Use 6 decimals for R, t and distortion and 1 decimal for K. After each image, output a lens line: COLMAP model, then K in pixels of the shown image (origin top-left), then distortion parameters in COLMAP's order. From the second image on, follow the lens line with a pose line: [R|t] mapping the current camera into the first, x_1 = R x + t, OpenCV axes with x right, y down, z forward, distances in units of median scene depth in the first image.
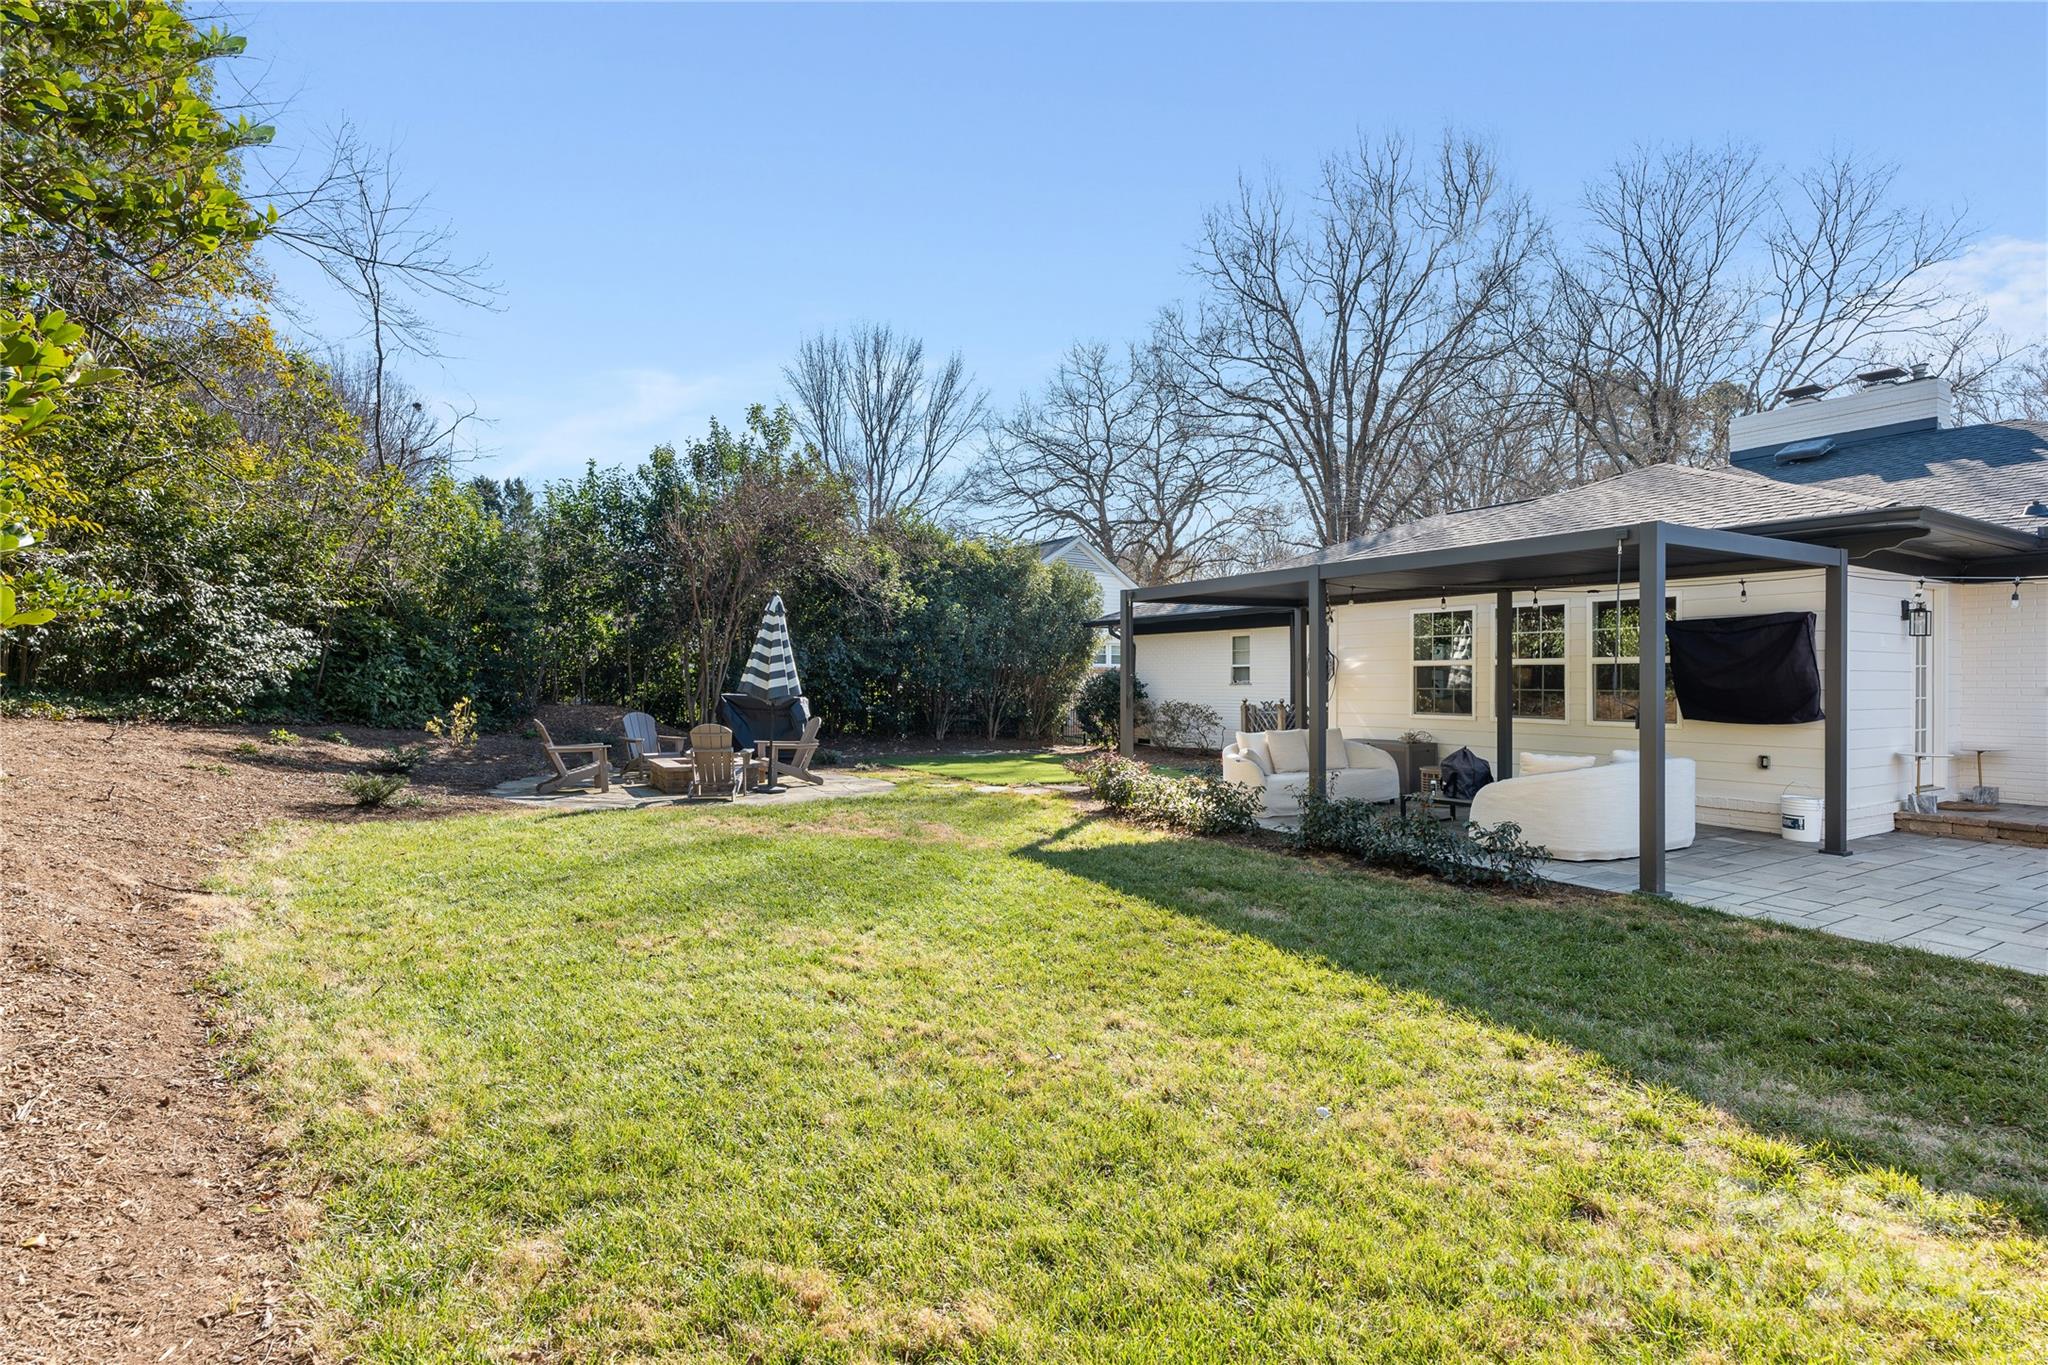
lens RADIAL K [[953.5, 0, 1029.5], [0, 953.5, 680.9], [0, 0, 1]] dist [0.018350, -0.009079]
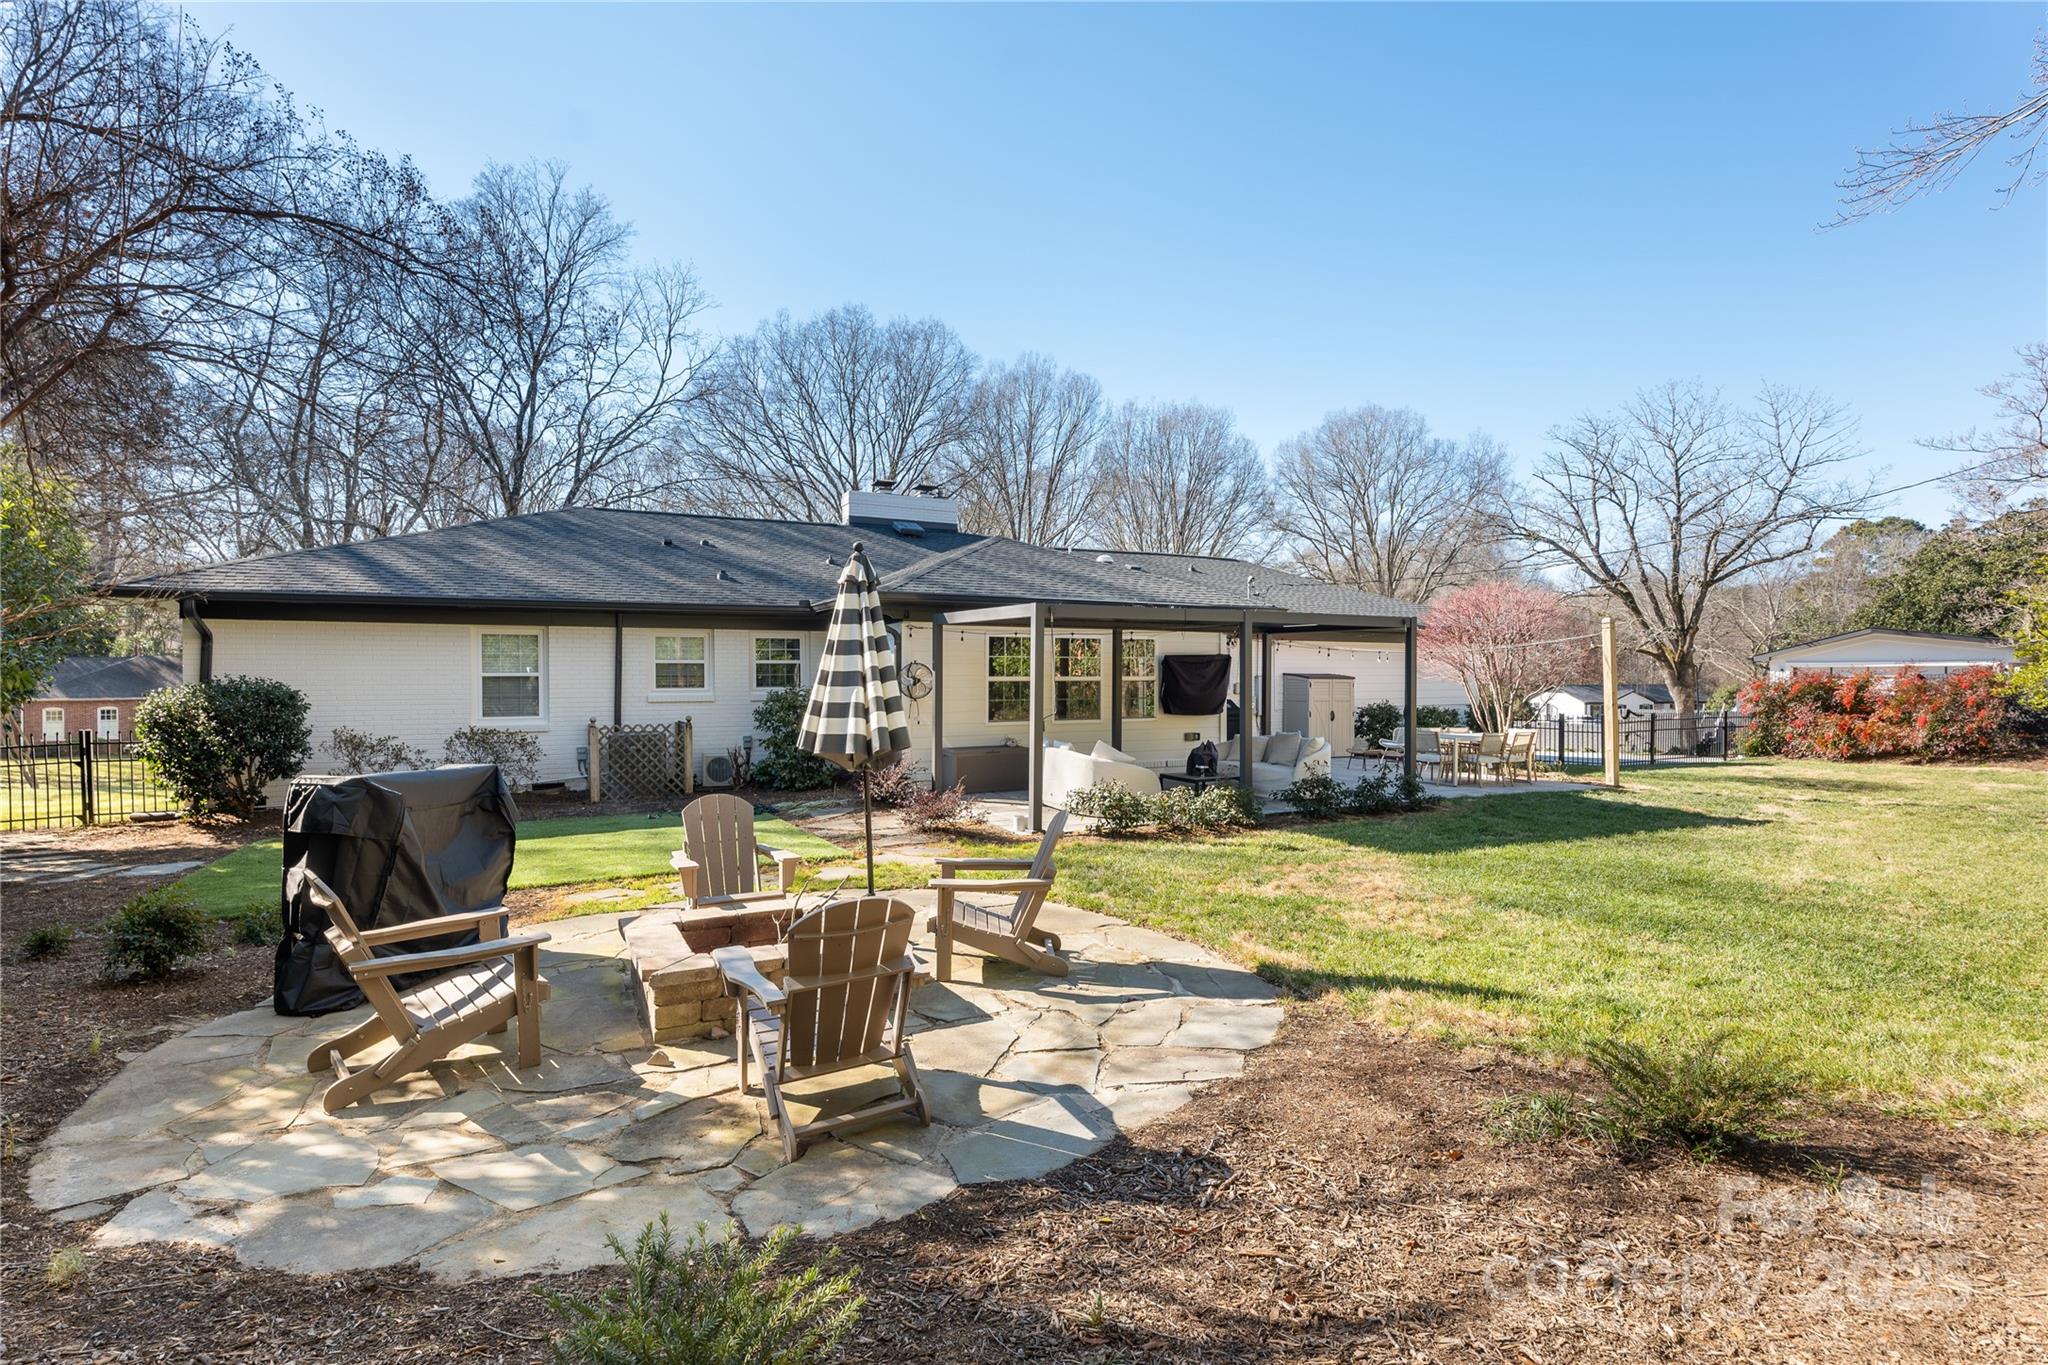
lens RADIAL K [[953.5, 0, 1029.5], [0, 953.5, 680.9], [0, 0, 1]] dist [0.018350, -0.009079]
pose [[0.071325, -0.010169, 0.997401, -0.815554], [0.004584, 0.999941, 0.009867, -0.029291], [-0.997443, 0.003868, 0.071368, 0.940448]]
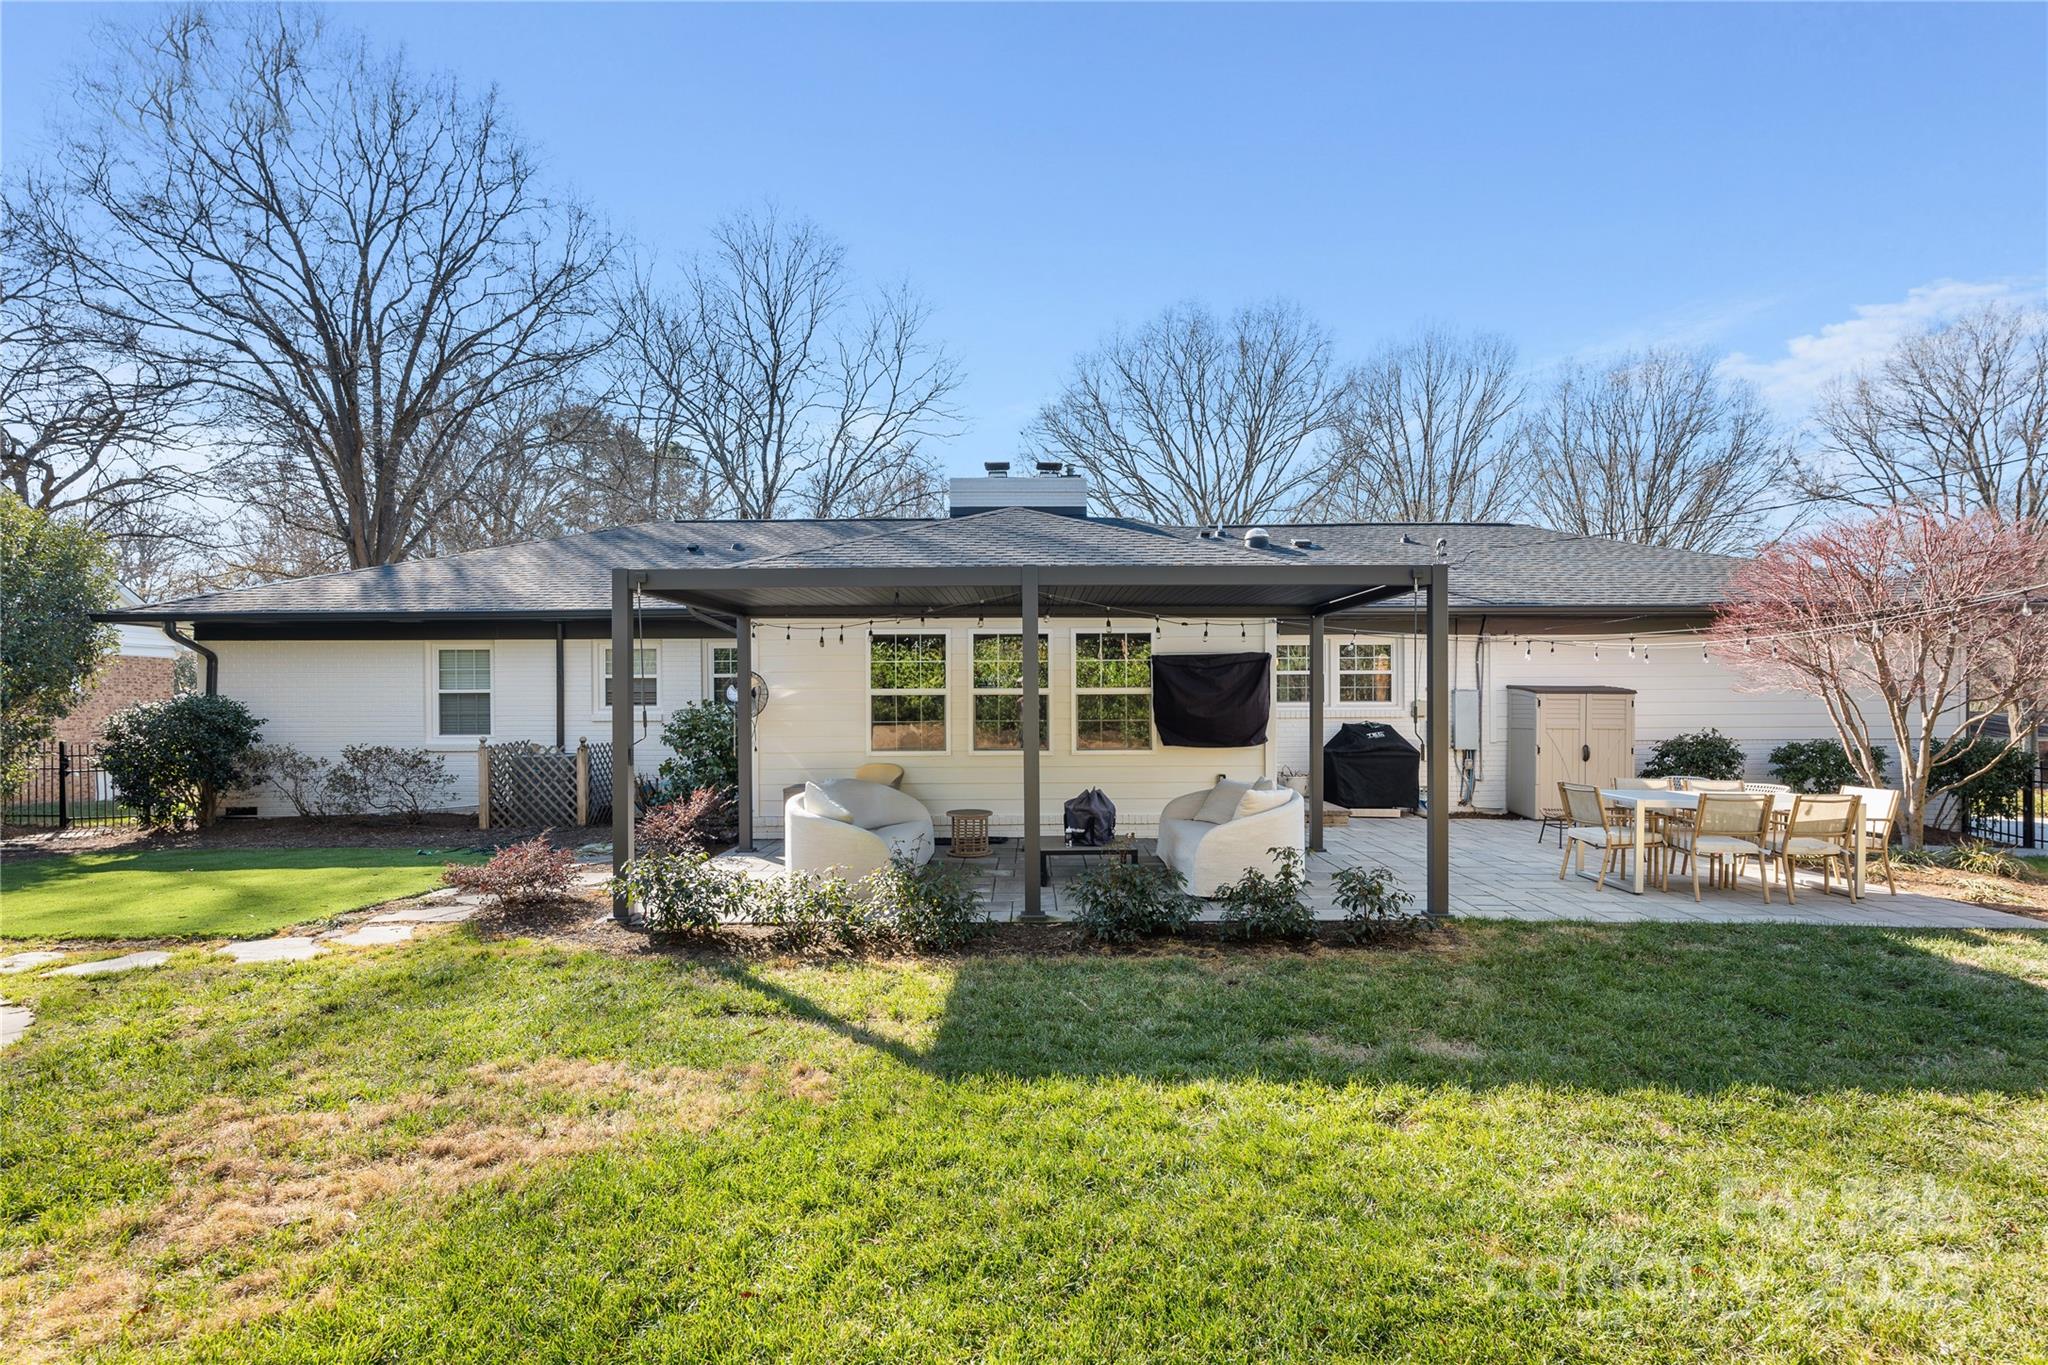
lens RADIAL K [[962.9, 0, 1023.2], [0, 962.9, 706.3], [0, 0, 1]] dist [0.002746, 0.000588]
pose [[0.527557, -0.009396, 0.849467, -0.281938], [0.008646, 0.999946, 0.005691, -0.010108], [-0.849475, 0.004342, 0.527610, 0.466685]]
